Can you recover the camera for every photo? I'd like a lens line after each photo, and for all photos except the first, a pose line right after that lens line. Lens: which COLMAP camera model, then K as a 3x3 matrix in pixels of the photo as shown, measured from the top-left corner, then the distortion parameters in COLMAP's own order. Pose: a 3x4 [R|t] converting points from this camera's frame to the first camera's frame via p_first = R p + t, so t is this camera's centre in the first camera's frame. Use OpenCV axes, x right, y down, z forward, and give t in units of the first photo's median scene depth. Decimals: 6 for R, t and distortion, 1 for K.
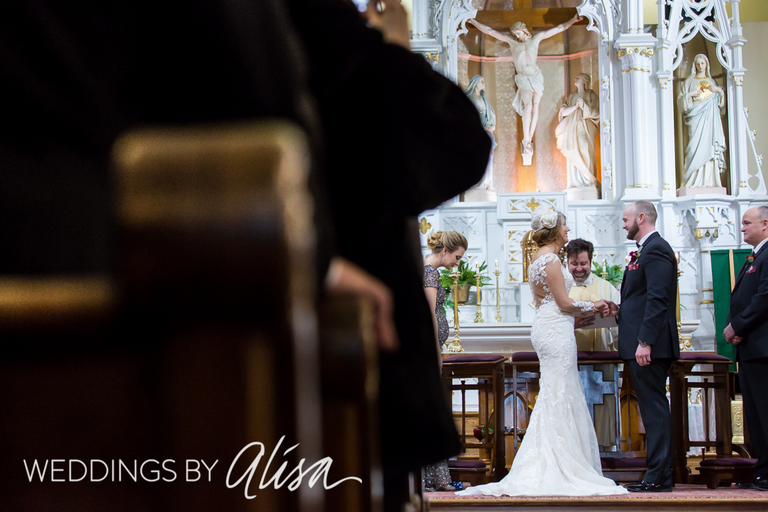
lens RADIAL K [[1545.5, 0, 386.9], [0, 1545.5, 256.3], [0, 0, 1]] dist [0.039794, 0.000000]
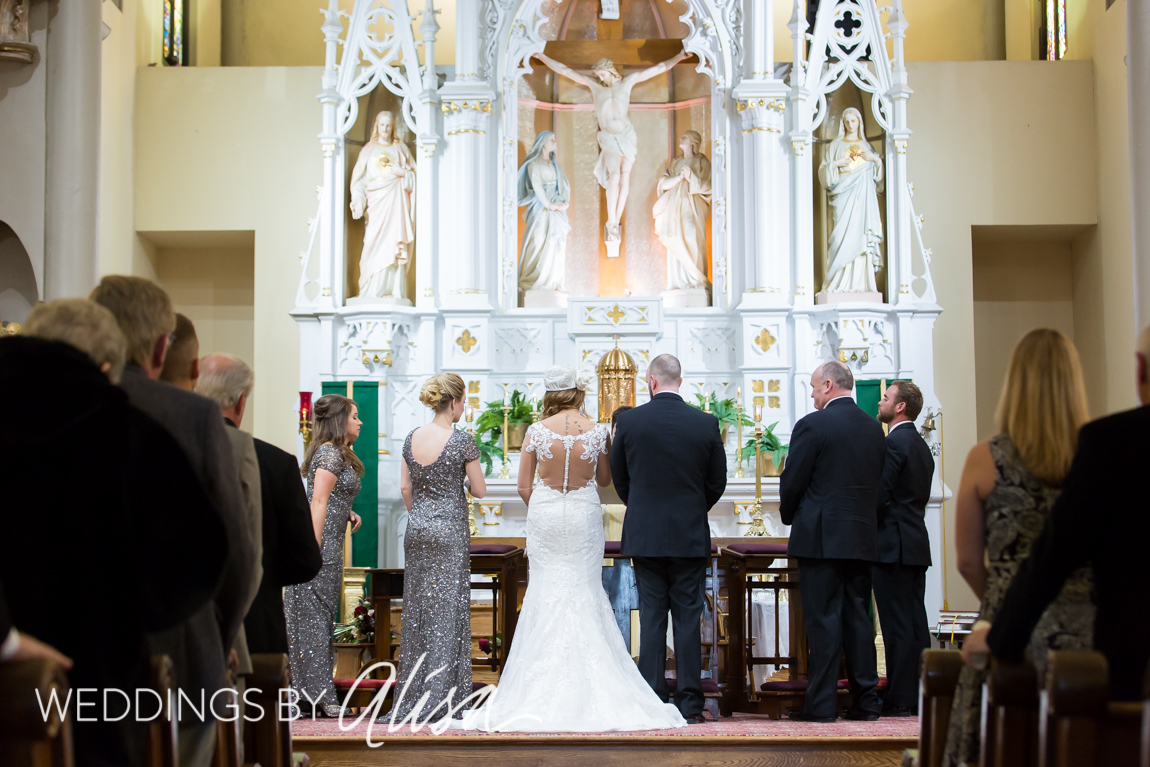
lens RADIAL K [[2314.3, 0, 567.9], [0, 2314.3, 383.4], [0, 0, 1]] dist [0.039794, 0.000000]
pose [[0.999334, 0.010702, 0.034881, 0.033155], [-0.011455, 0.999704, 0.021458, -0.023202], [-0.034641, -0.021843, 0.999161, -0.086090]]
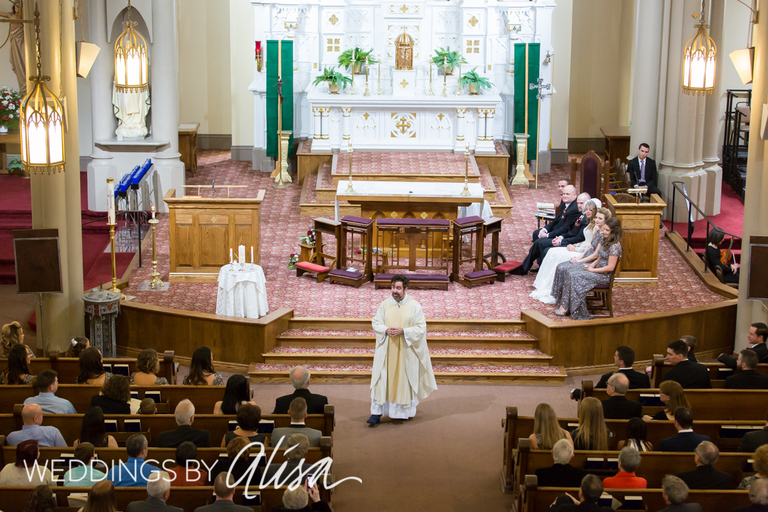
lens RADIAL K [[1545.5, 0, 384.6], [0, 1545.5, 255.6], [0, 0, 1]] dist [0.039794, 0.000000]
pose [[0.997912, 0.007444, 0.064159, -0.022191], [-0.030779, 0.928104, 0.371046, -0.368513], [-0.056784, -0.372246, 0.926396, -0.514558]]
